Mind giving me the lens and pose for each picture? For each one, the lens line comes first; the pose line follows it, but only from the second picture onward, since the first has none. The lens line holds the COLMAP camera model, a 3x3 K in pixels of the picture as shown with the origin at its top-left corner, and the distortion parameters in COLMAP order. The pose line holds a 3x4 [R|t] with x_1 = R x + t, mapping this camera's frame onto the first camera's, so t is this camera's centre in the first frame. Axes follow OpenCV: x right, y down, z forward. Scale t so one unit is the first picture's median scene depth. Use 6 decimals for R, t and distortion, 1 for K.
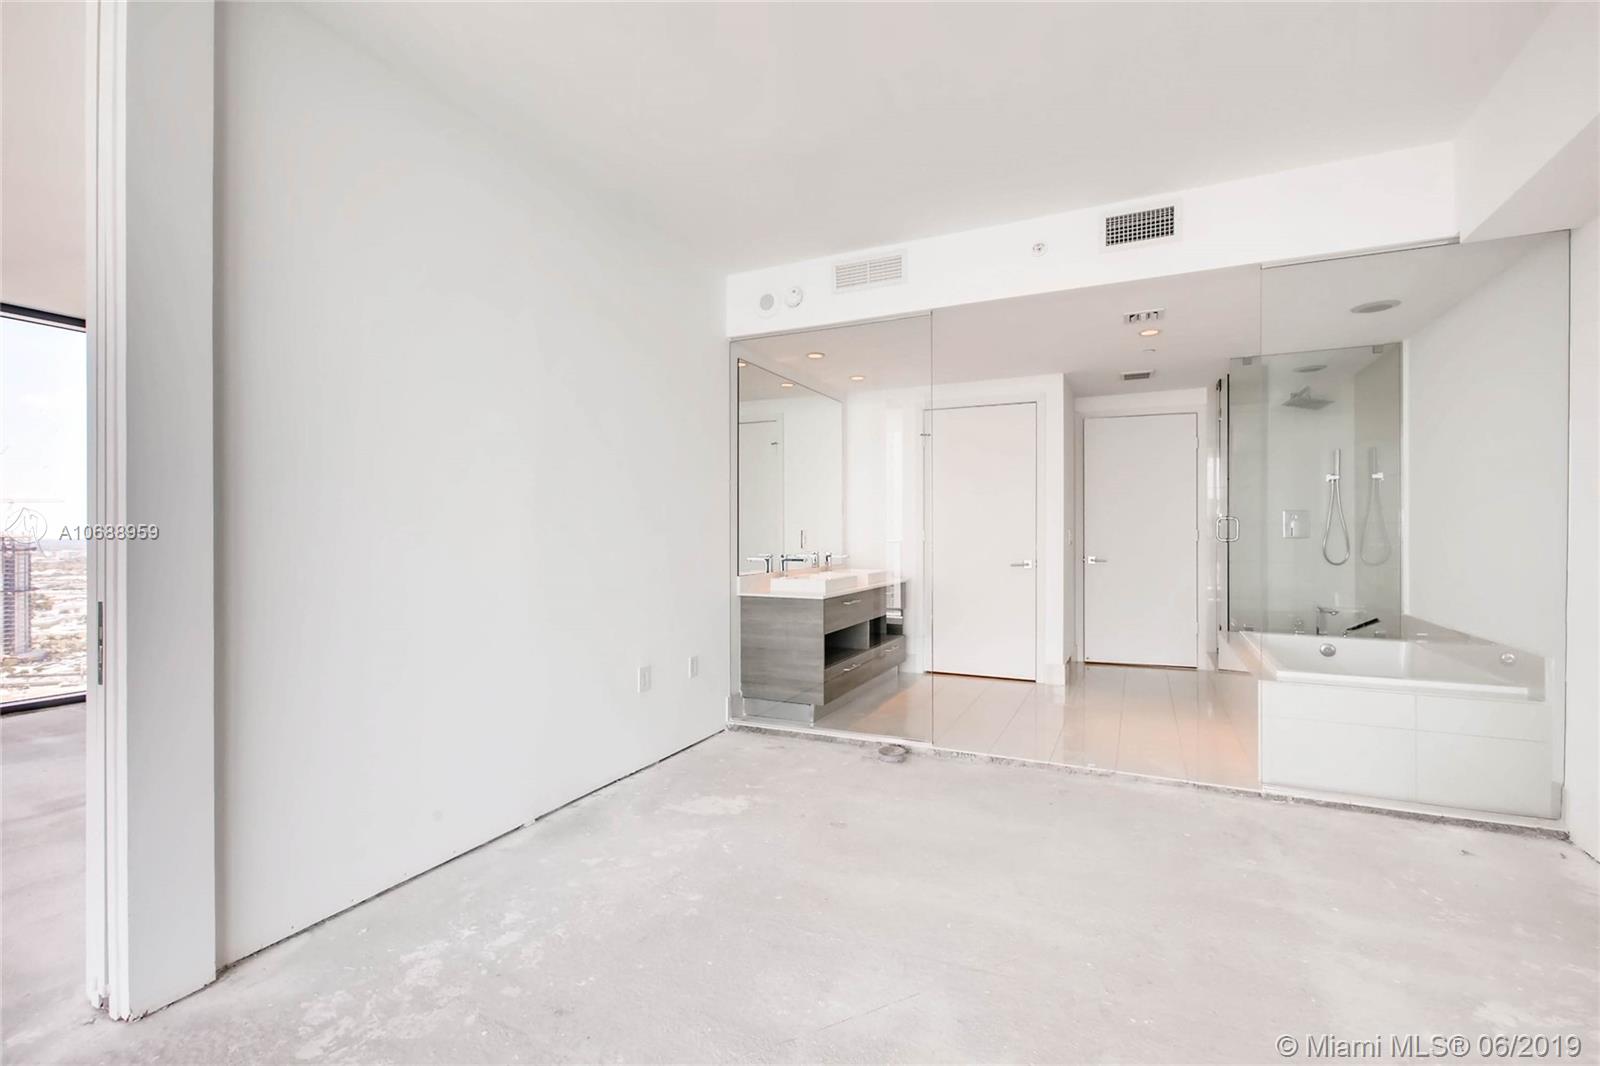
lens RADIAL K [[719.6, 0, 801.7], [0, 719.6, 535.0], [0, 0, 1]] dist [0.001205, -0.000717]
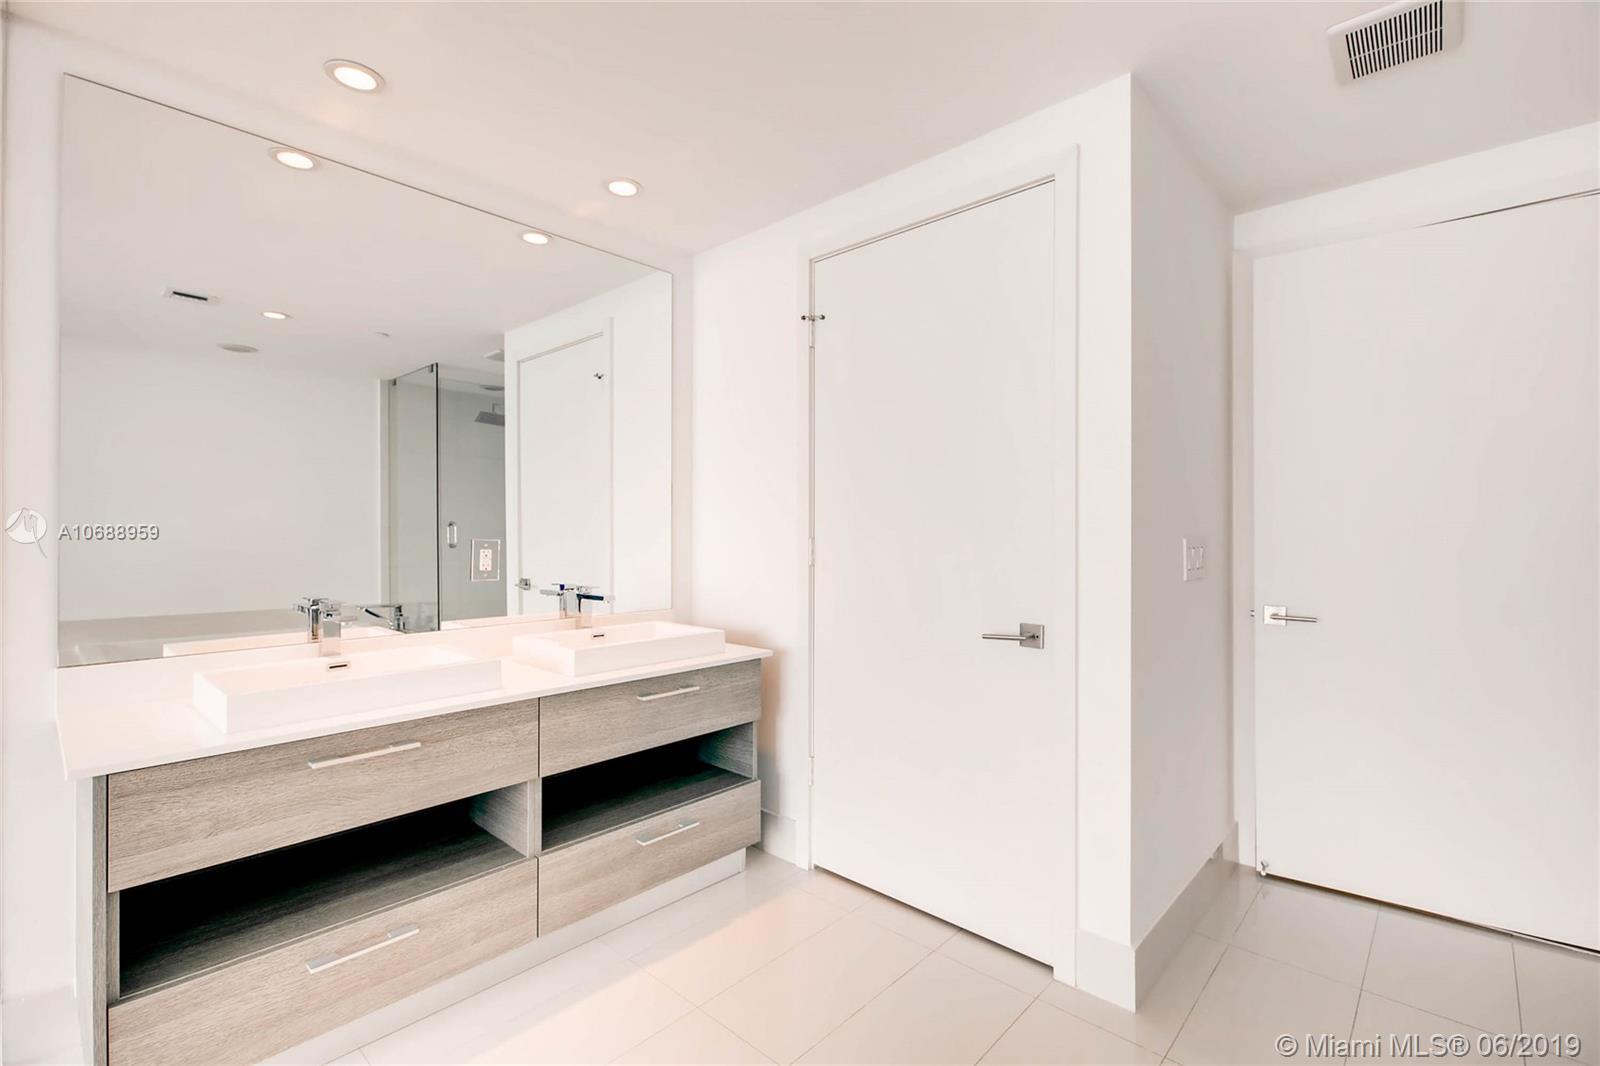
lens RADIAL K [[719.6, 0, 791.0], [0, 719.6, 540.3], [0, 0, 1]] dist [0.001205, -0.000717]
pose [[0.954644, 0.001619, -0.297745, 0.308768], [-0.000645, 0.999994, 0.003368, -0.007594], [0.297748, -0.003023, 0.954640, 0.624627]]
